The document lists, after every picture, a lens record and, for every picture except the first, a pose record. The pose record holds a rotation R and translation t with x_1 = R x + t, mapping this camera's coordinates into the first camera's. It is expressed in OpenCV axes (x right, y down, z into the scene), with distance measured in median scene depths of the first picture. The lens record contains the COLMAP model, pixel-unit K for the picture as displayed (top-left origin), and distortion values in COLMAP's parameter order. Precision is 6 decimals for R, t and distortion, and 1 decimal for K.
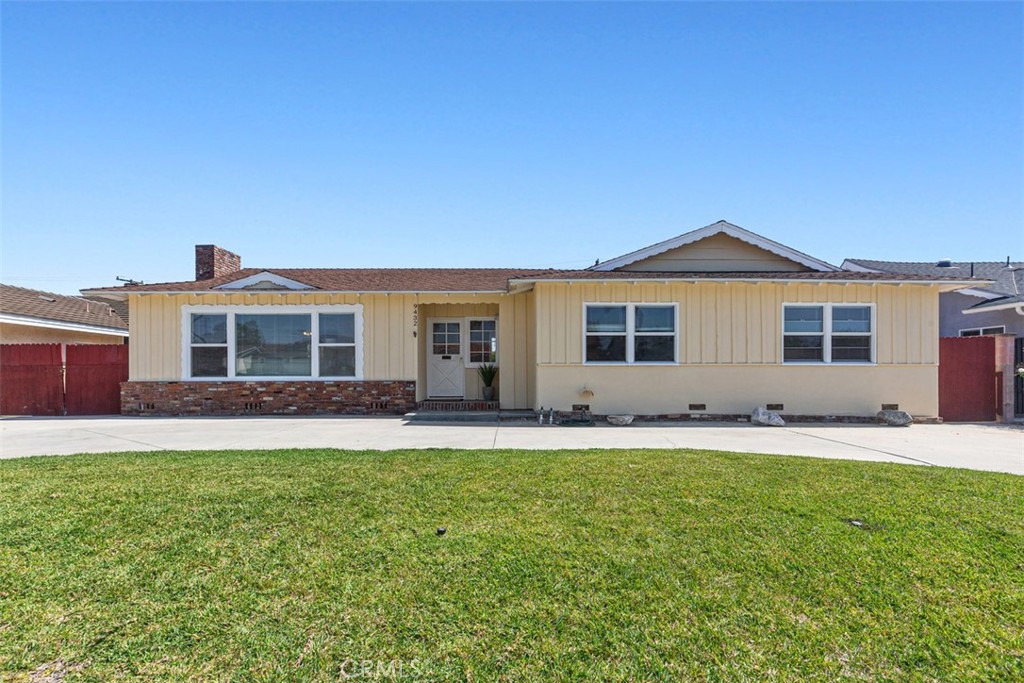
lens RADIAL K [[479.9, 0, 512.8], [0, 479.9, 379.6], [0, 0, 1]] dist [0.000340, -0.000060]
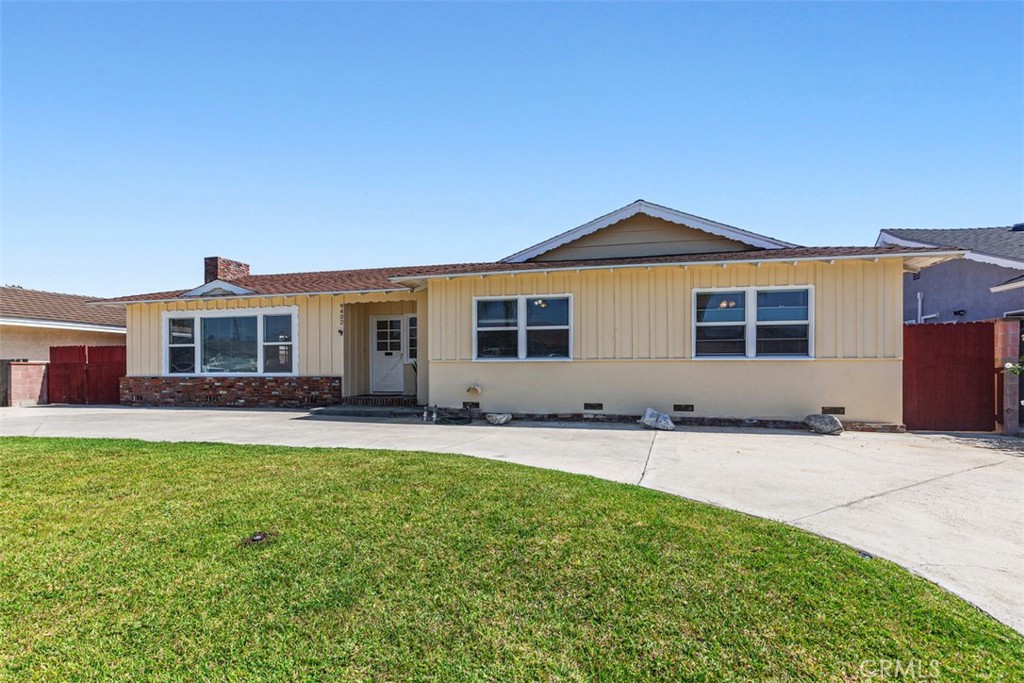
lens RADIAL K [[490.1, 0, 508.7], [0, 490.1, 371.8], [0, 0, 1]] dist [-0.000573, -0.000052]
pose [[0.970474, 0.000264, -0.241205, 0.416854], [-0.000921, 0.999996, -0.002611, -0.005888], [0.241203, 0.002756, 0.970471, 0.048380]]
